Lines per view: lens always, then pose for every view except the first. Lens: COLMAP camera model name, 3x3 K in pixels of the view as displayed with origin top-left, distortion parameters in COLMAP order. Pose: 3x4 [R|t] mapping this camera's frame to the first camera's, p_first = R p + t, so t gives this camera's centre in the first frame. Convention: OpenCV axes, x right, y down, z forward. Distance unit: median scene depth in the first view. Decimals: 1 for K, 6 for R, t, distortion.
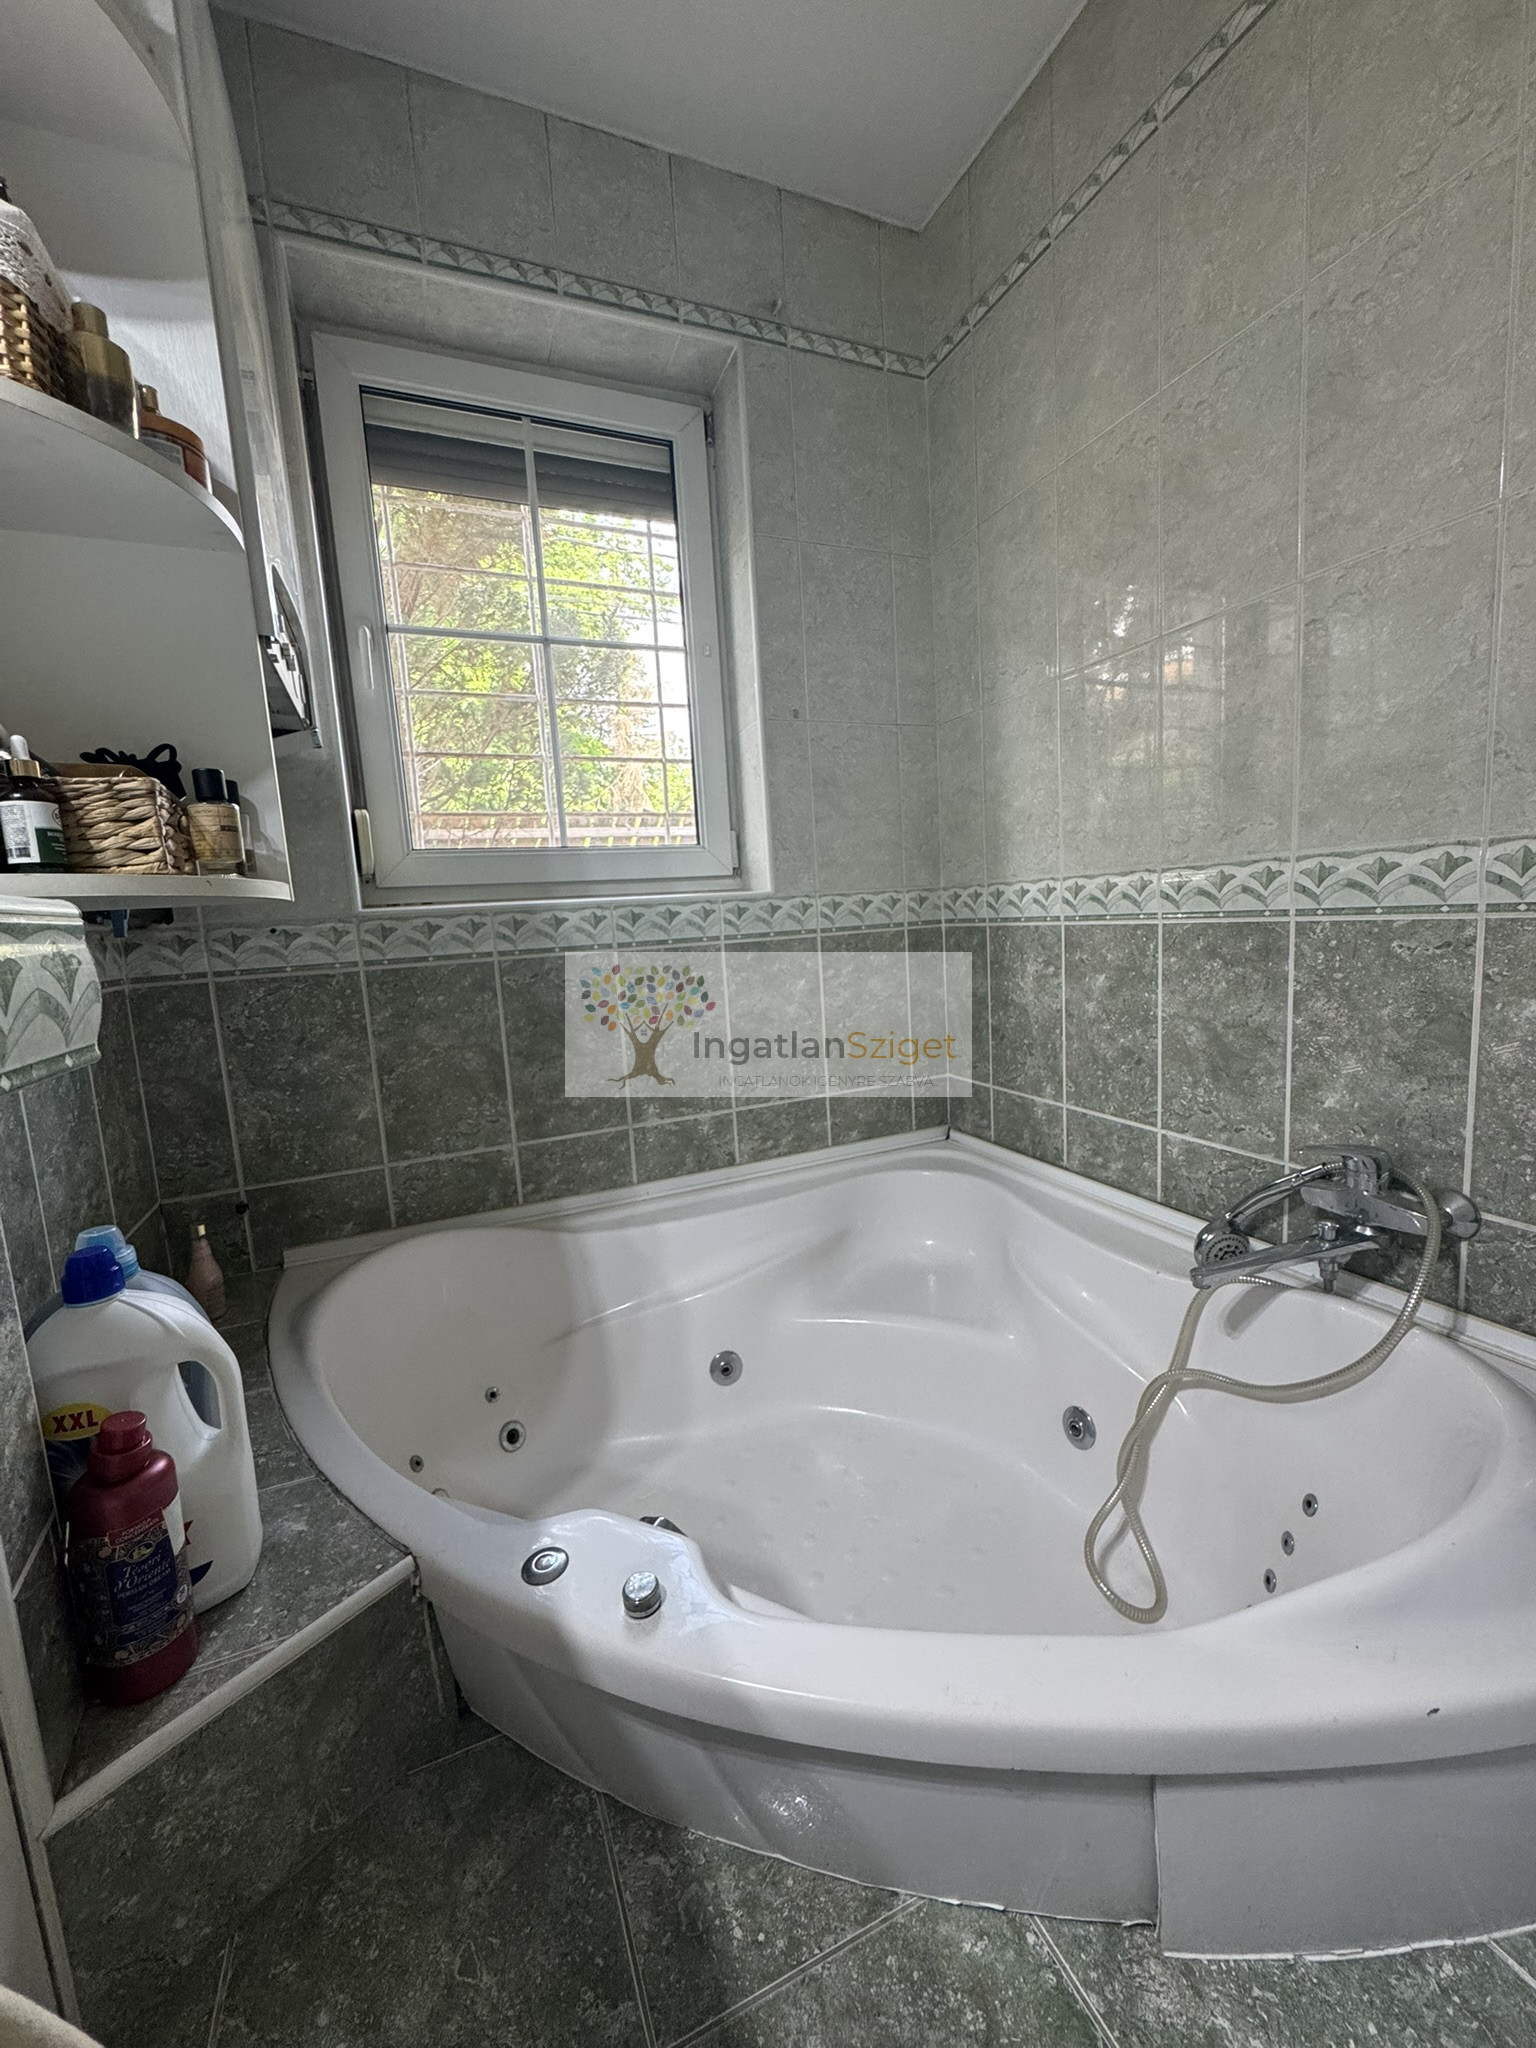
lens RADIAL K [[814.4, 0, 768.0], [0, 814.4, 1024.0], [0, 0, 1]] dist [-0.010473, 0.000104]
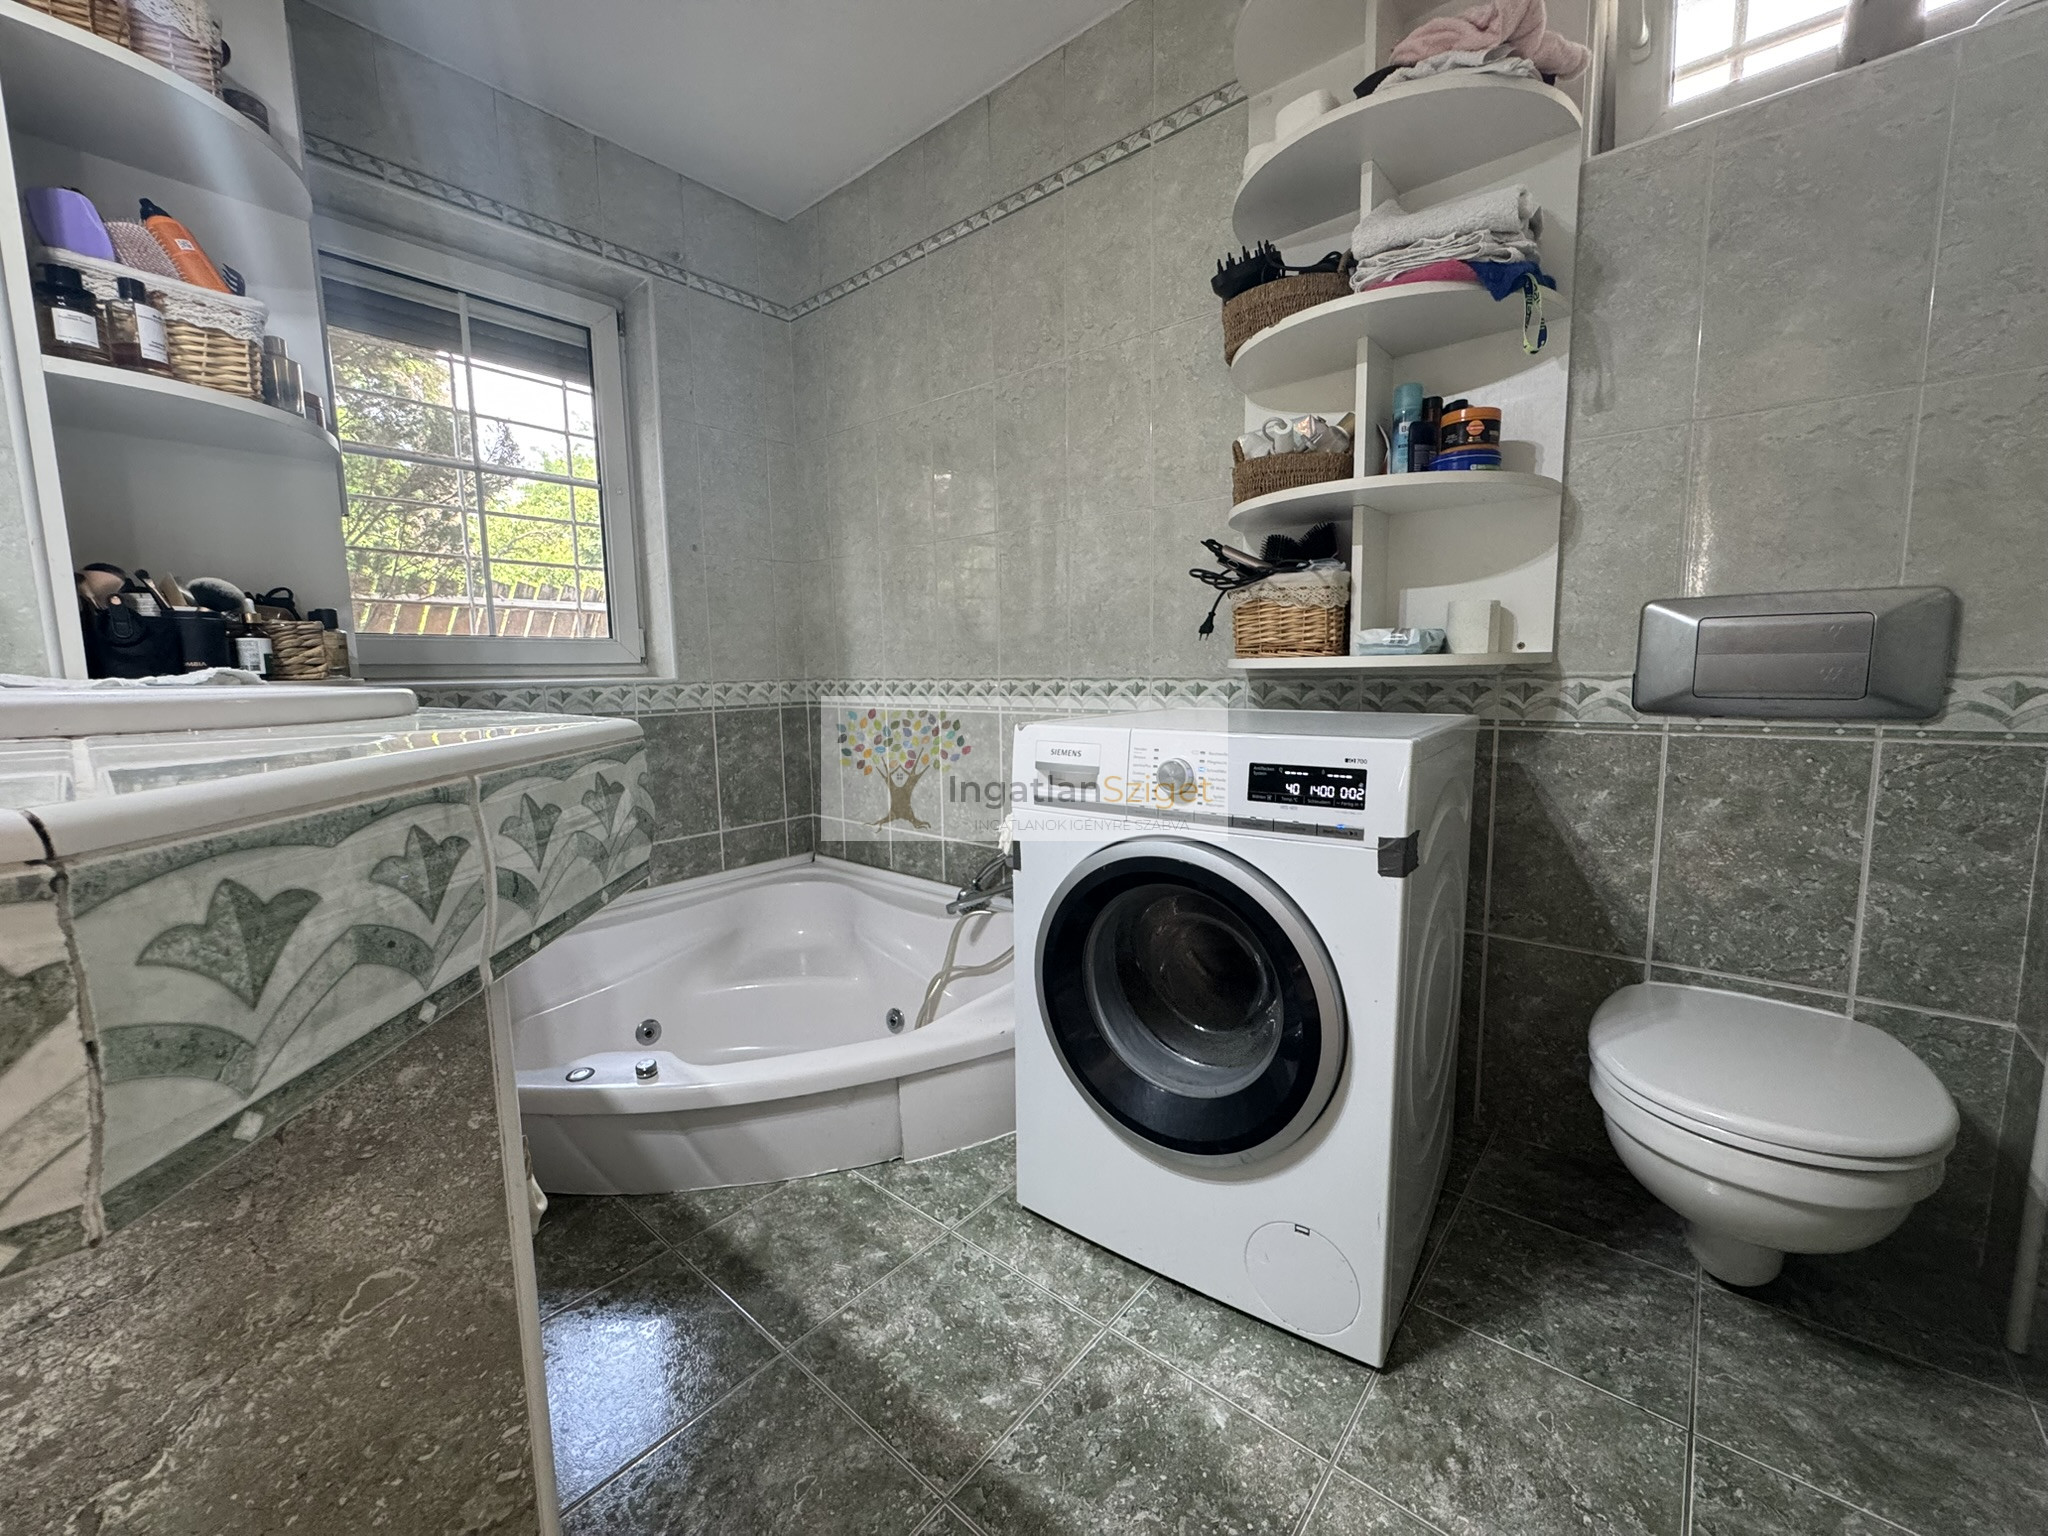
lens RADIAL K [[817.6, 0, 1019.0], [0, 817.6, 766.4], [0, 0, 1]] dist [0.000698, 0.000111]
pose [[0.897588, -0.008187, 0.440760, -0.085007], [0.020954, 0.999490, -0.024107, 0.025567], [-0.440338, 0.030874, 0.897301, -0.451570]]
